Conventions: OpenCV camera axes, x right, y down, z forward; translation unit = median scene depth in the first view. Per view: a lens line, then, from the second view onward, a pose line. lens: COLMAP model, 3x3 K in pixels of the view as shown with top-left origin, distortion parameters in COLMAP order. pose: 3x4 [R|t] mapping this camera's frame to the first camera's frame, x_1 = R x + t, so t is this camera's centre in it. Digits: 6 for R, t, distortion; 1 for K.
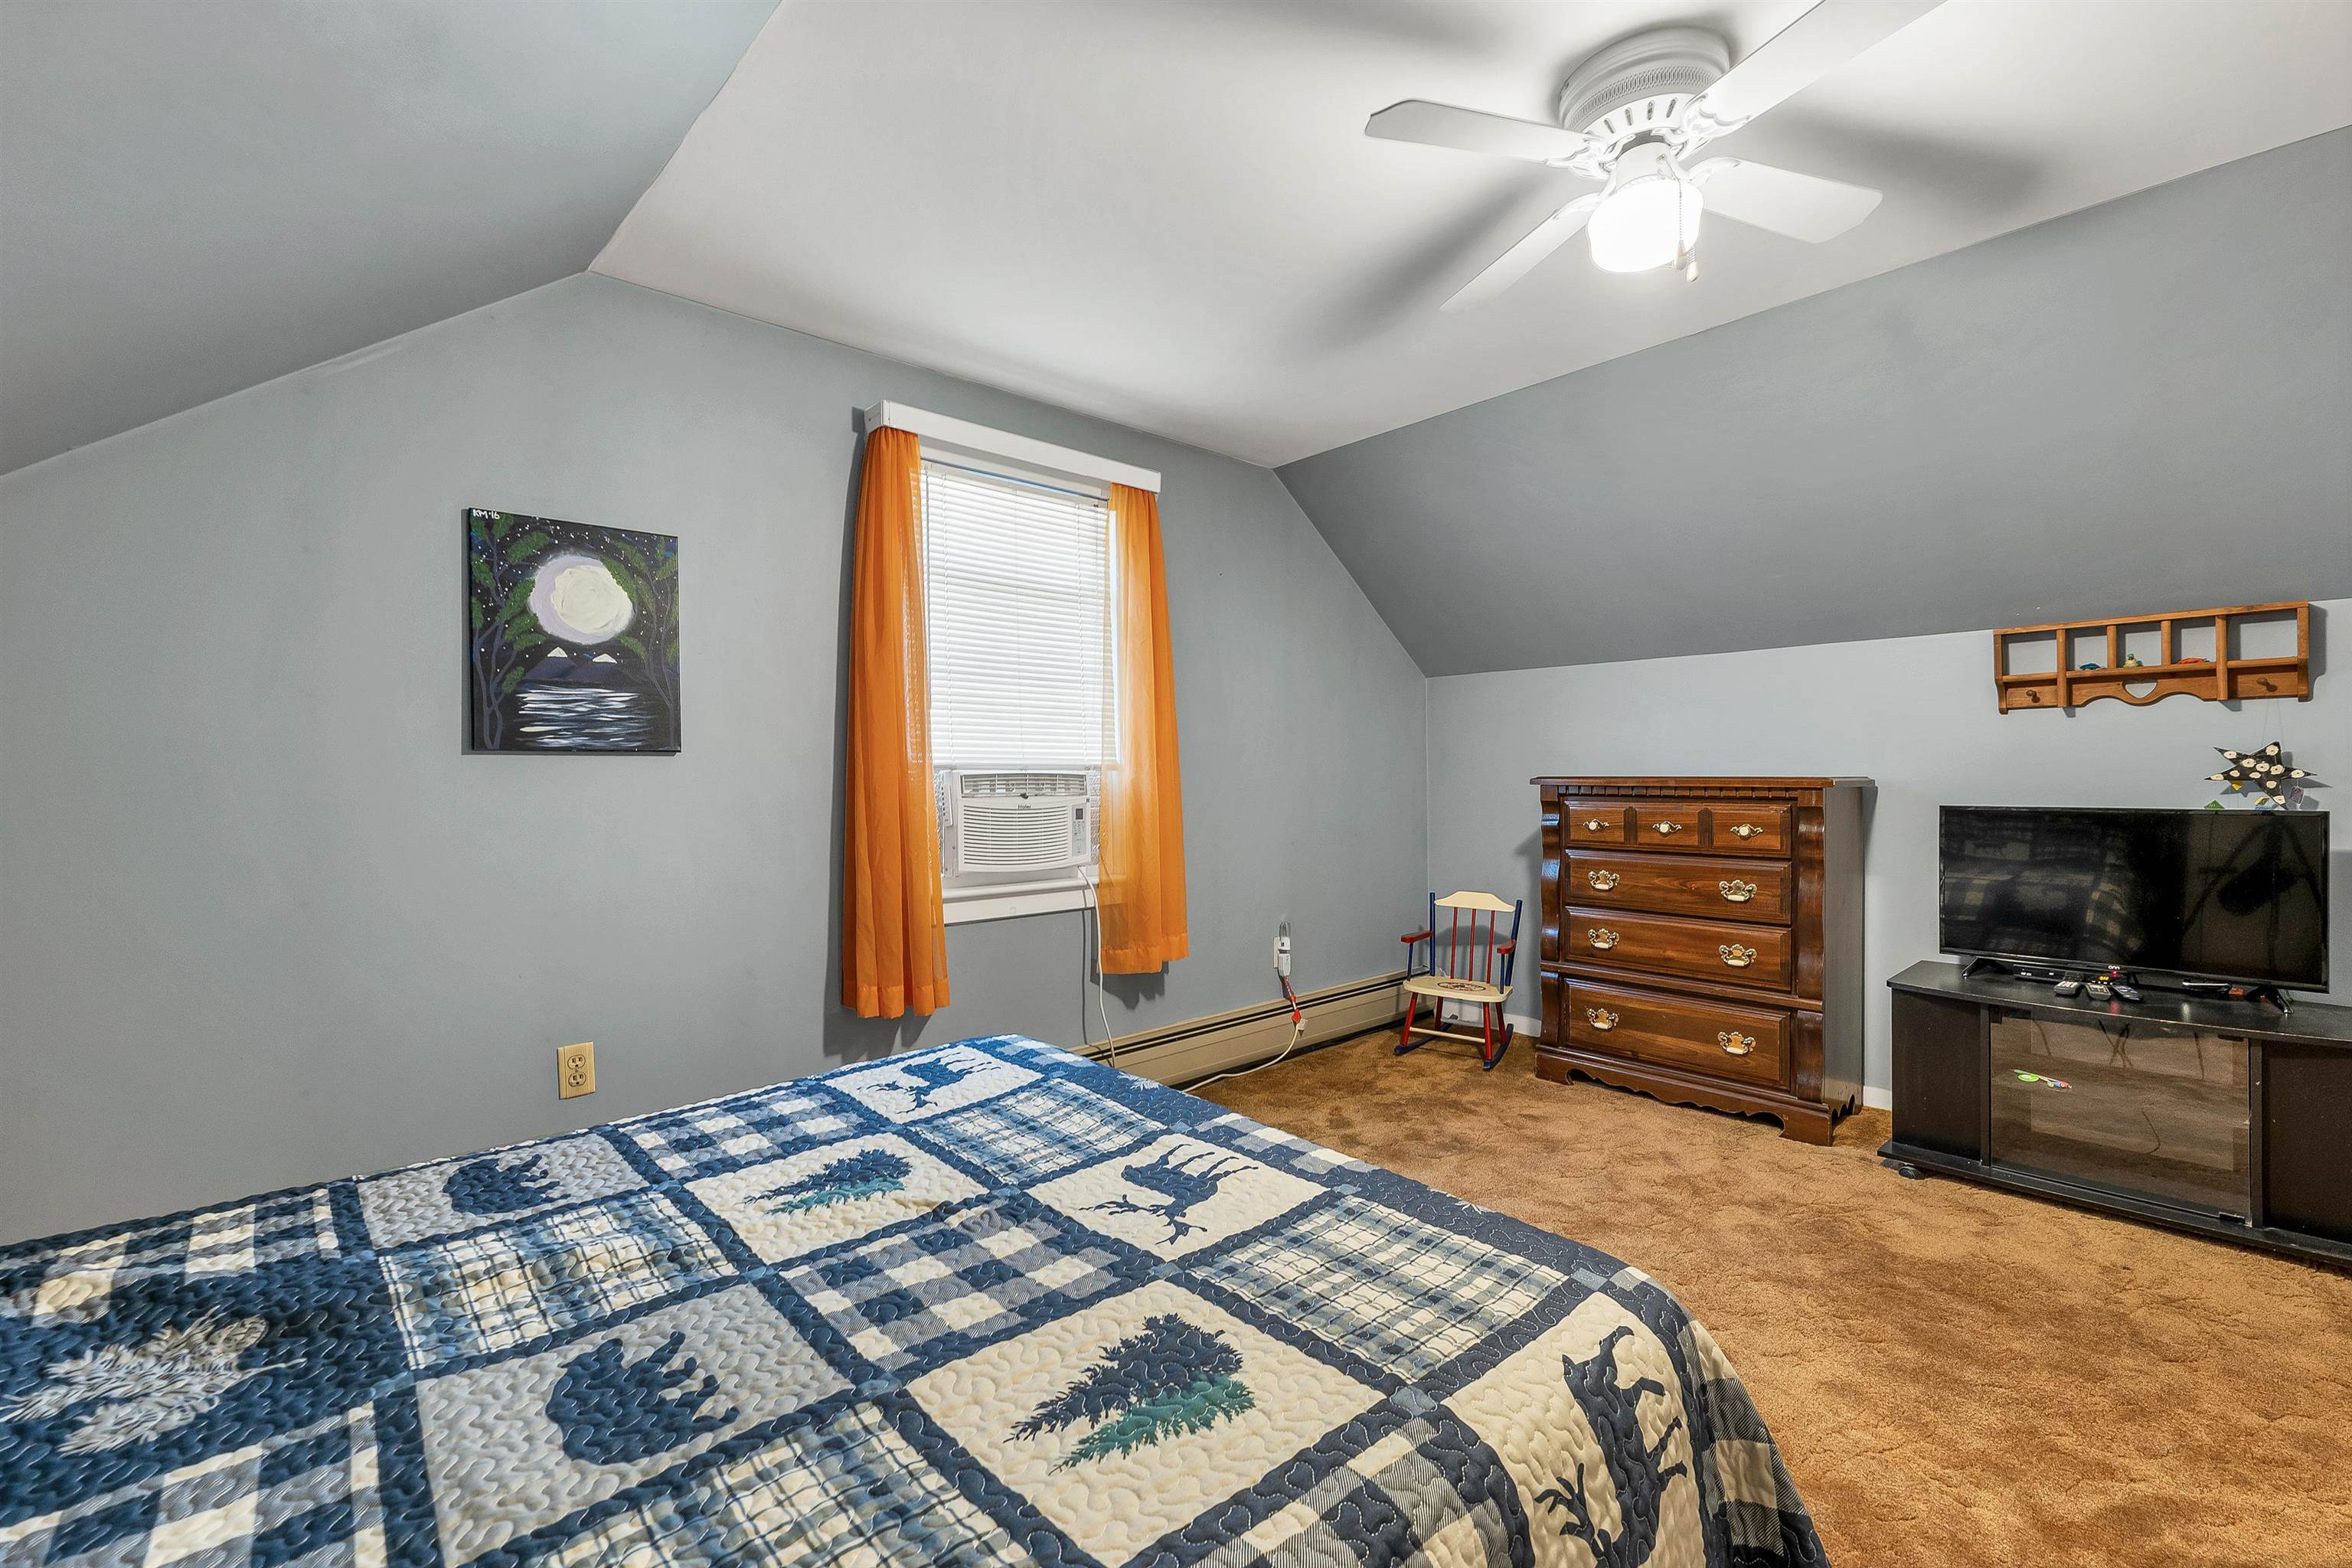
lens RADIAL K [[1001.2, 0, 1177.7], [0, 1001.2, 783.0], [0, 0, 1]] dist [0.006199, -0.000597]
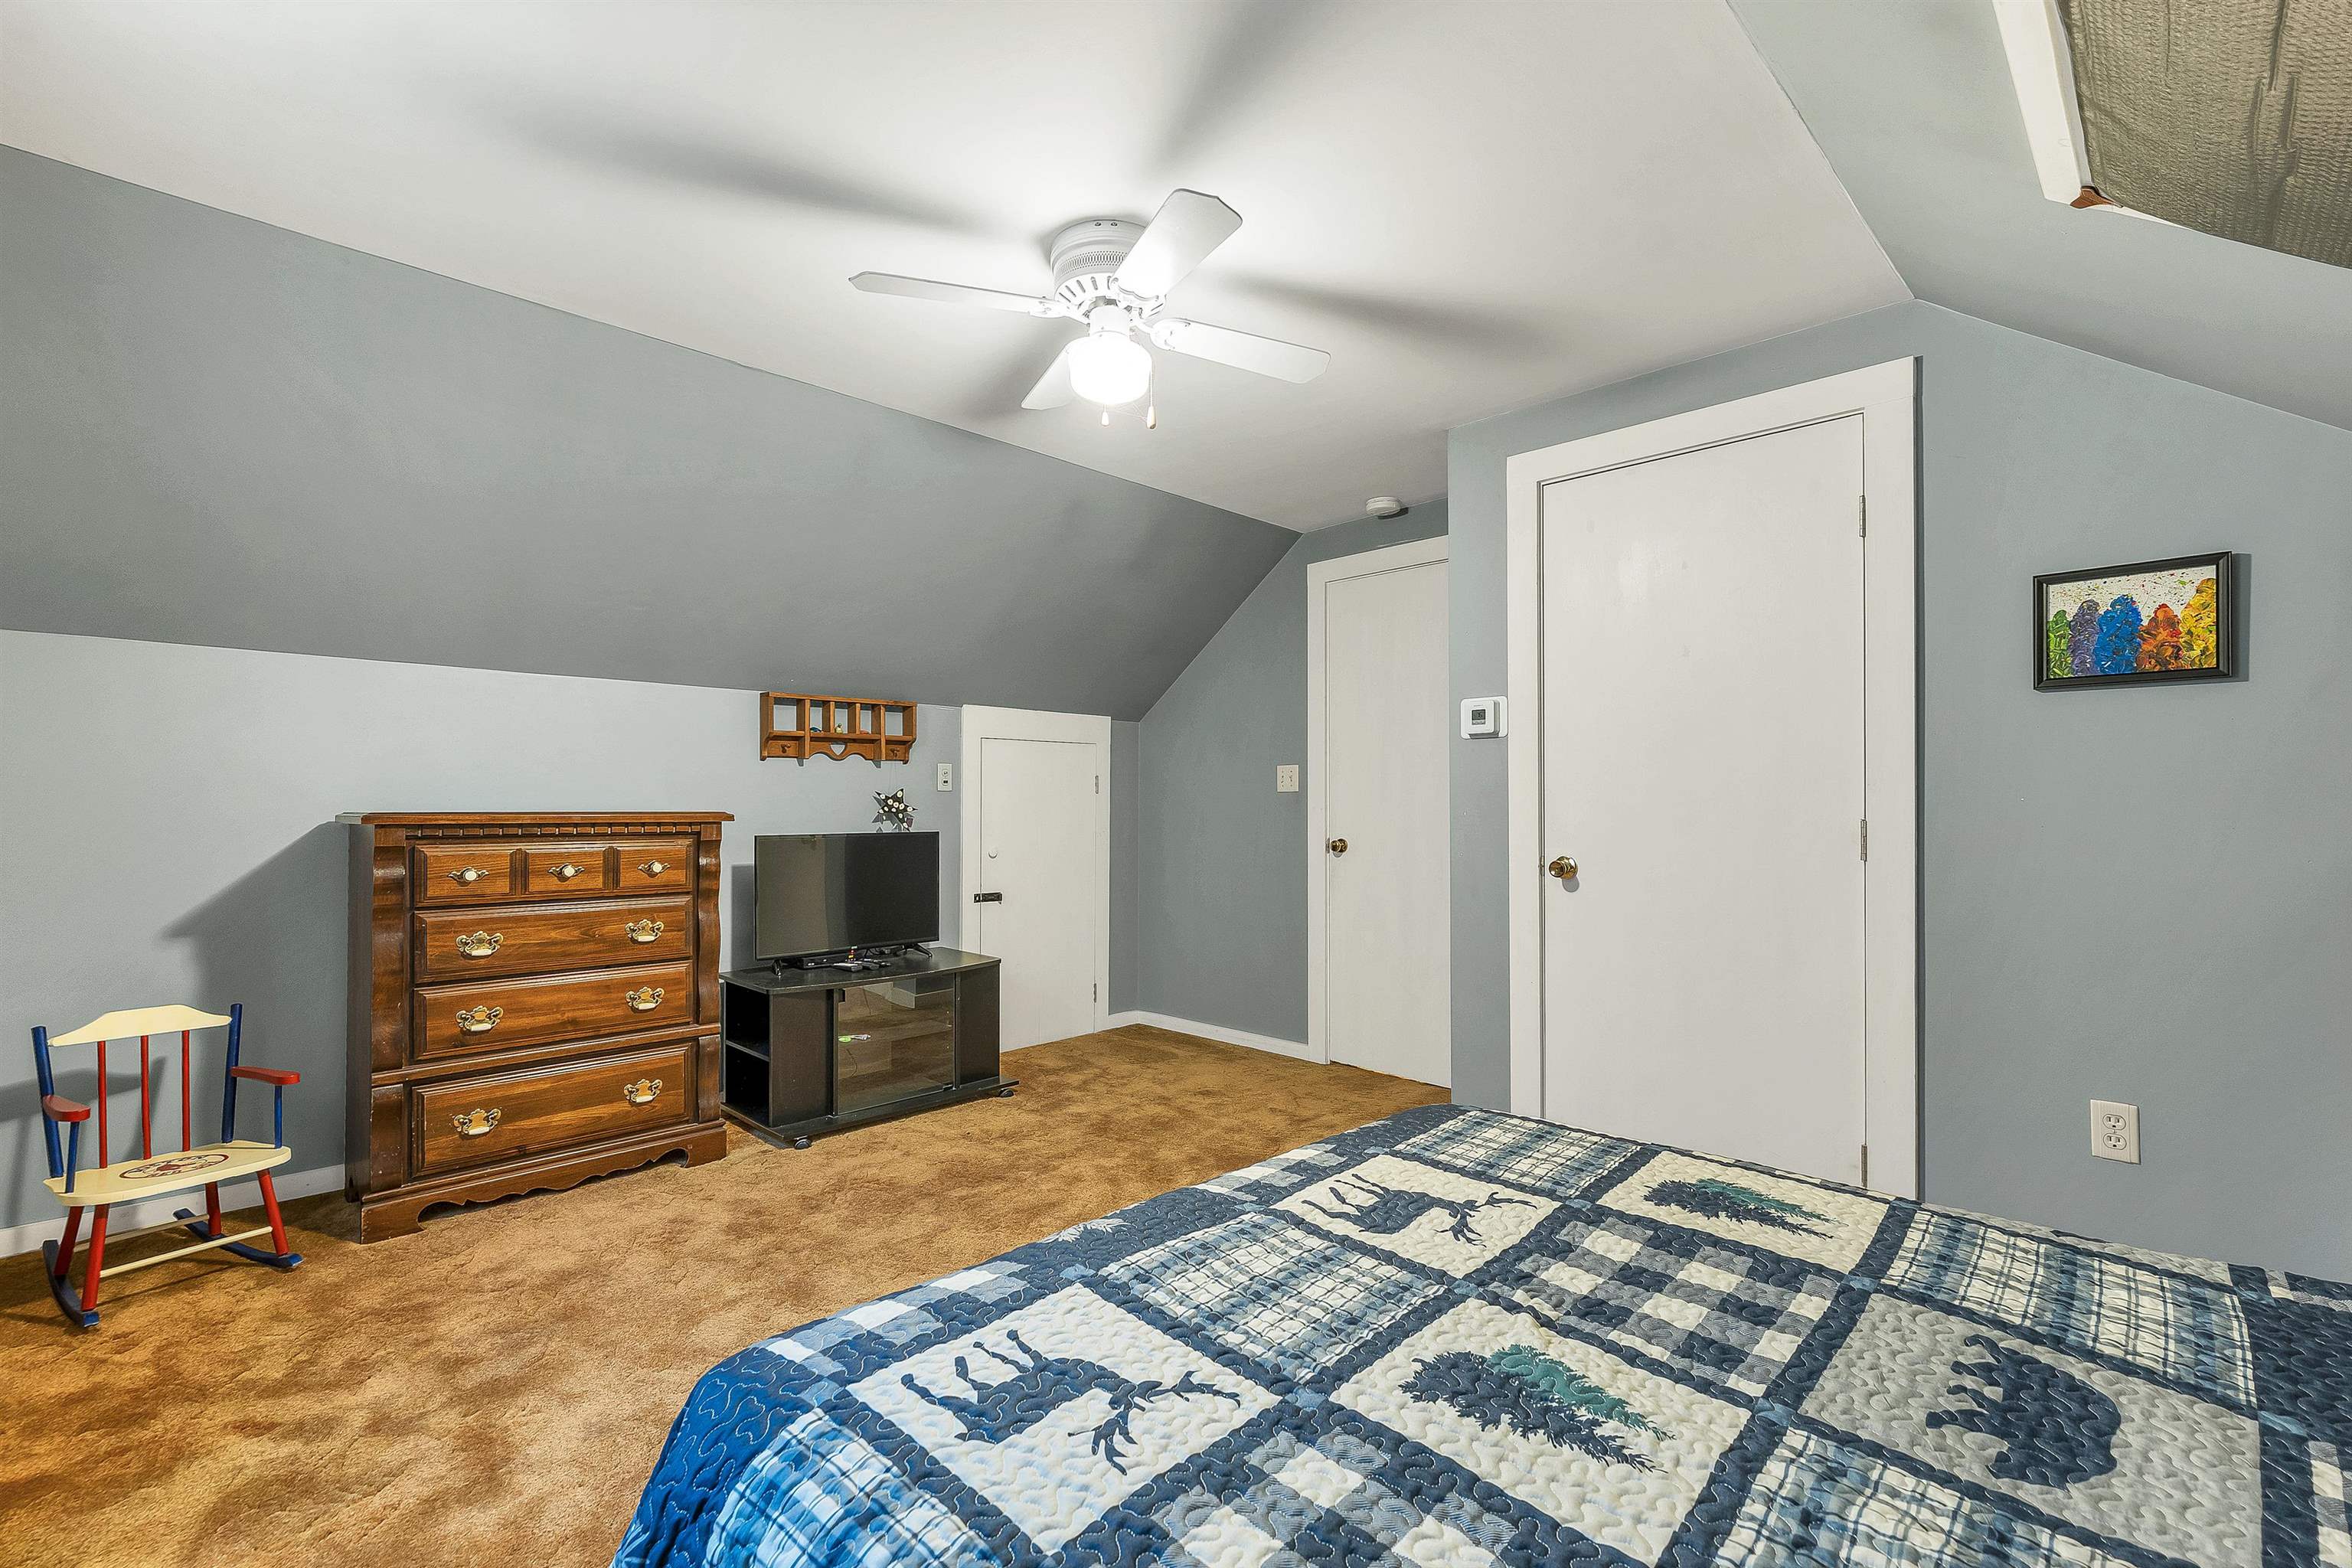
lens RADIAL K [[1016.6, 0, 1172.6], [0, 1016.6, 799.4], [0, 0, 1]] dist [-0.003783, 0.000540]
pose [[-0.050445, 0.010612, 0.998670, -0.558087], [0.010693, 0.999892, -0.010085, -0.003638], [-0.998670, 0.010170, -0.050553, 0.696547]]
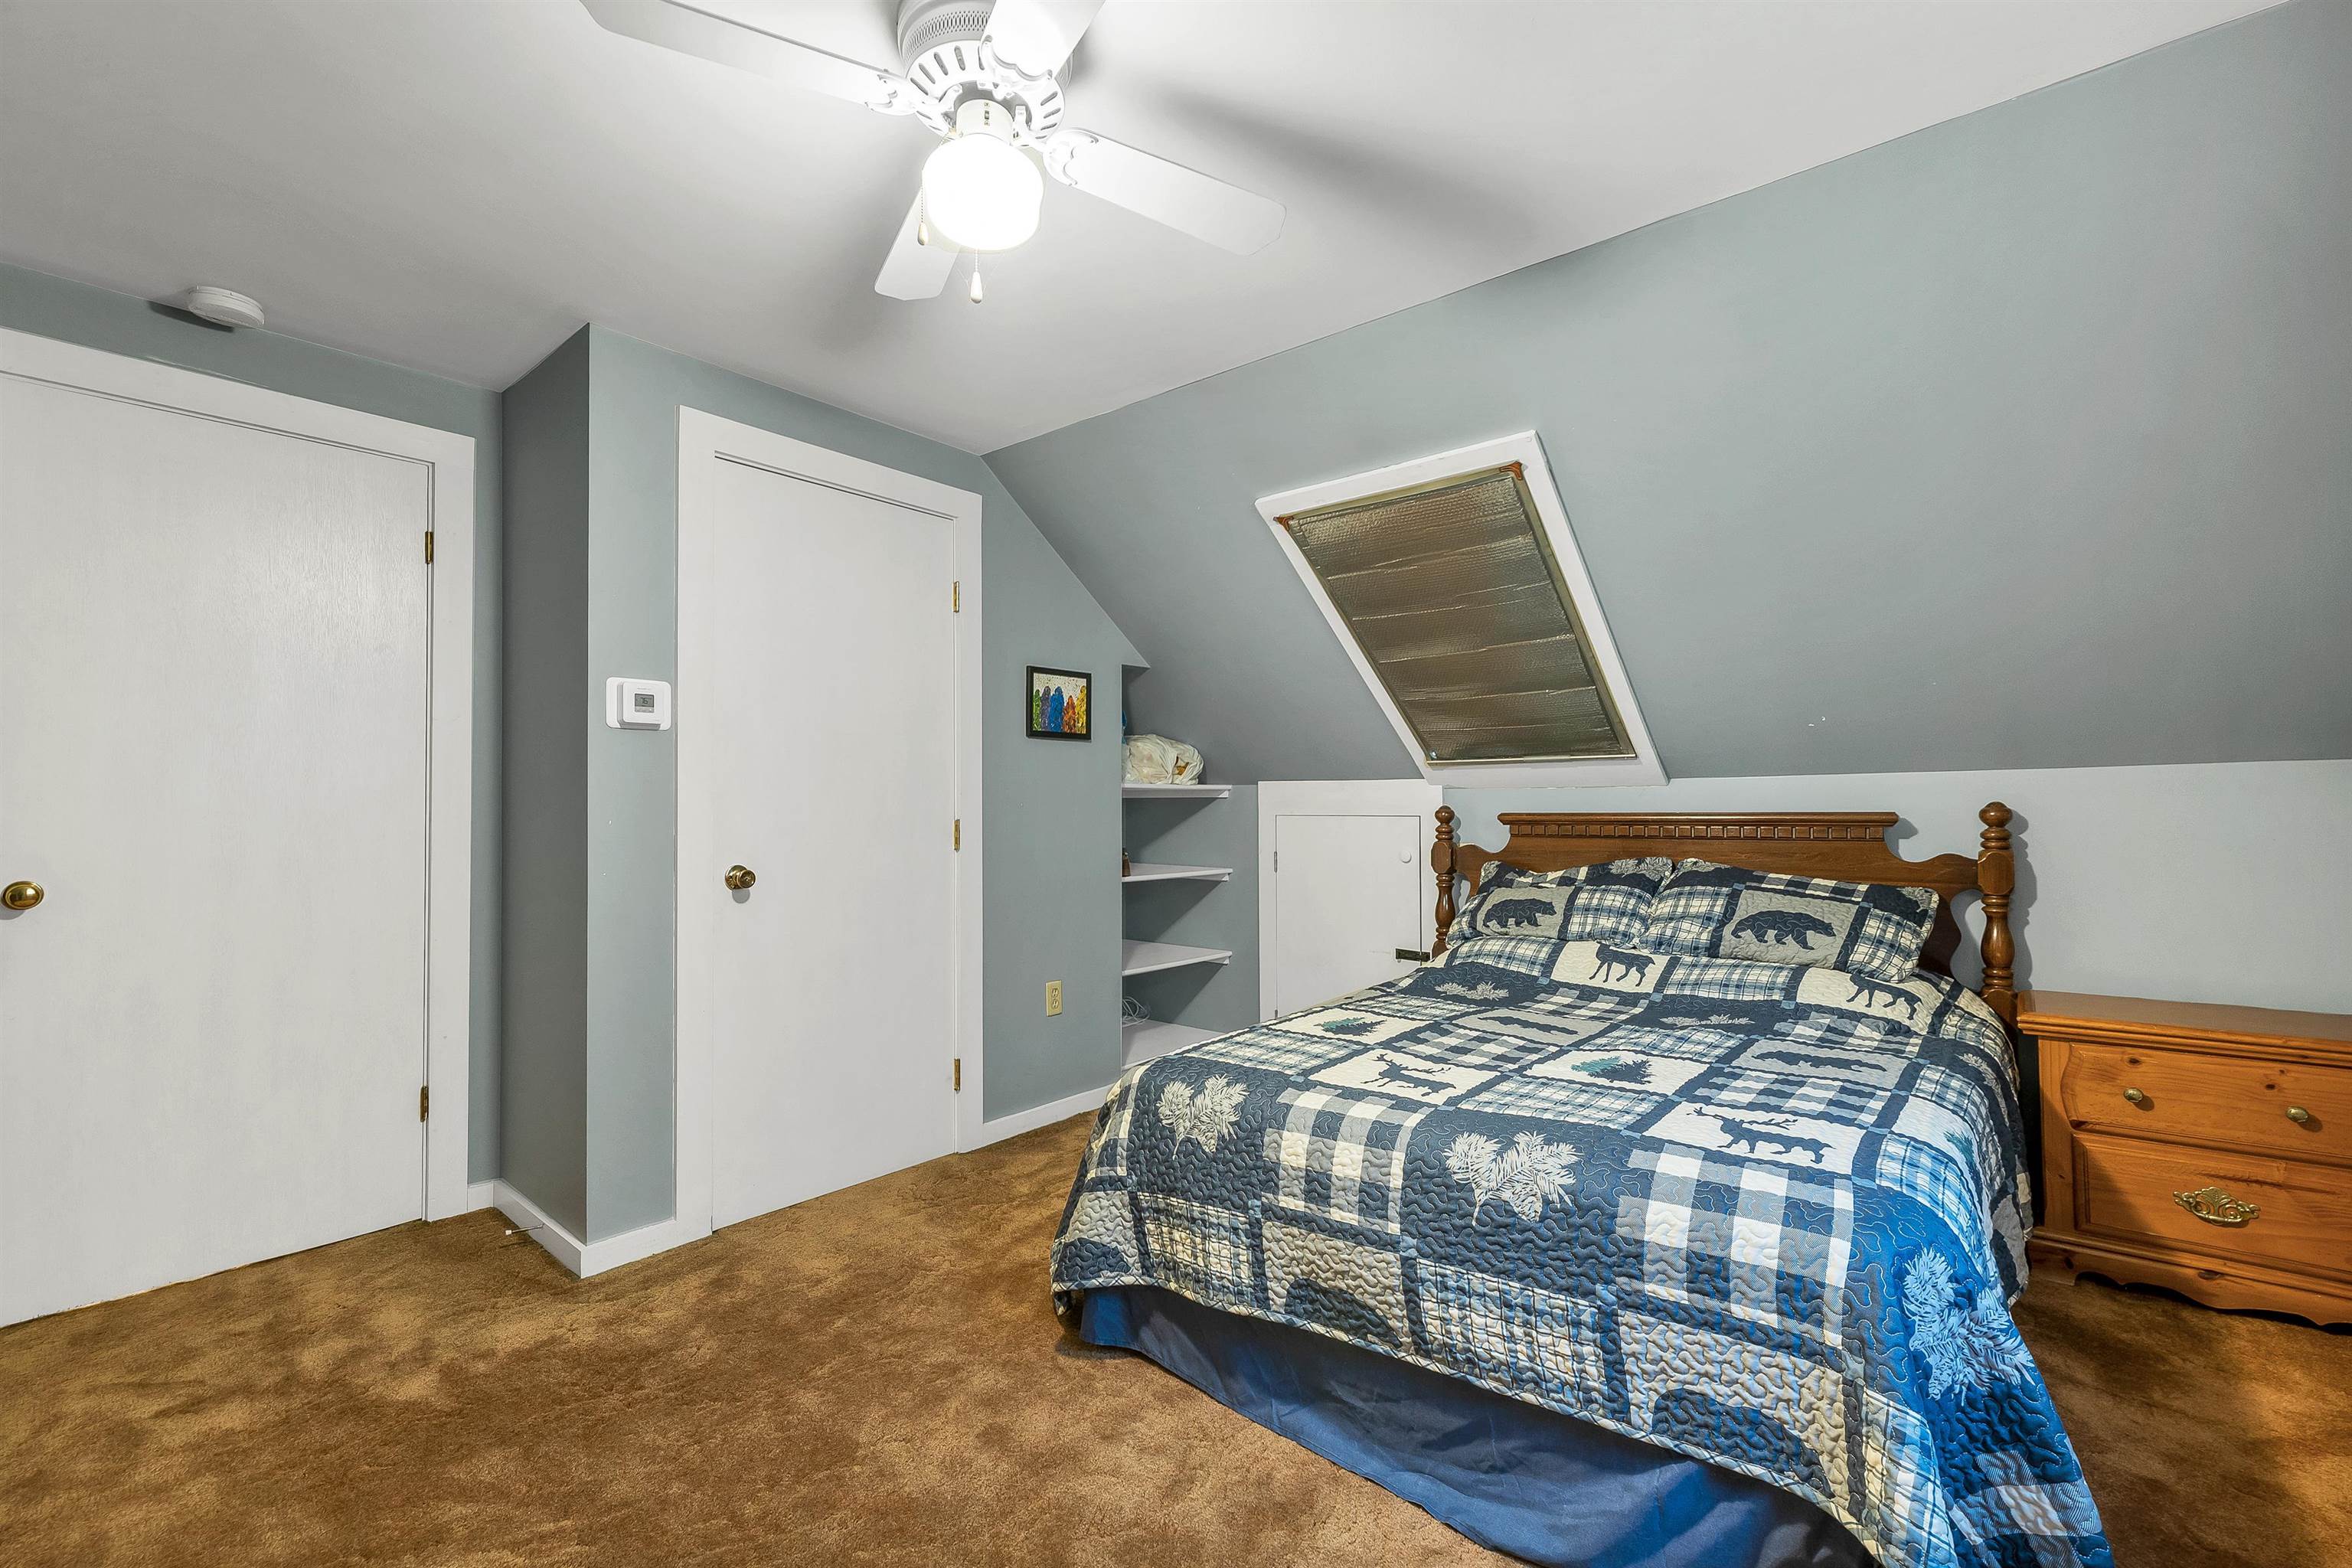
lens RADIAL K [[1001.2, 0, 1163.0], [0, 1001.2, 788.7], [0, 0, 1]] dist [0.006199, -0.000597]
pose [[-0.991630, 0.009279, -0.128781, 0.302750], [0.009872, 0.999943, -0.003969, -0.019185], [0.128737, -0.005207, -0.991665, 1.336370]]
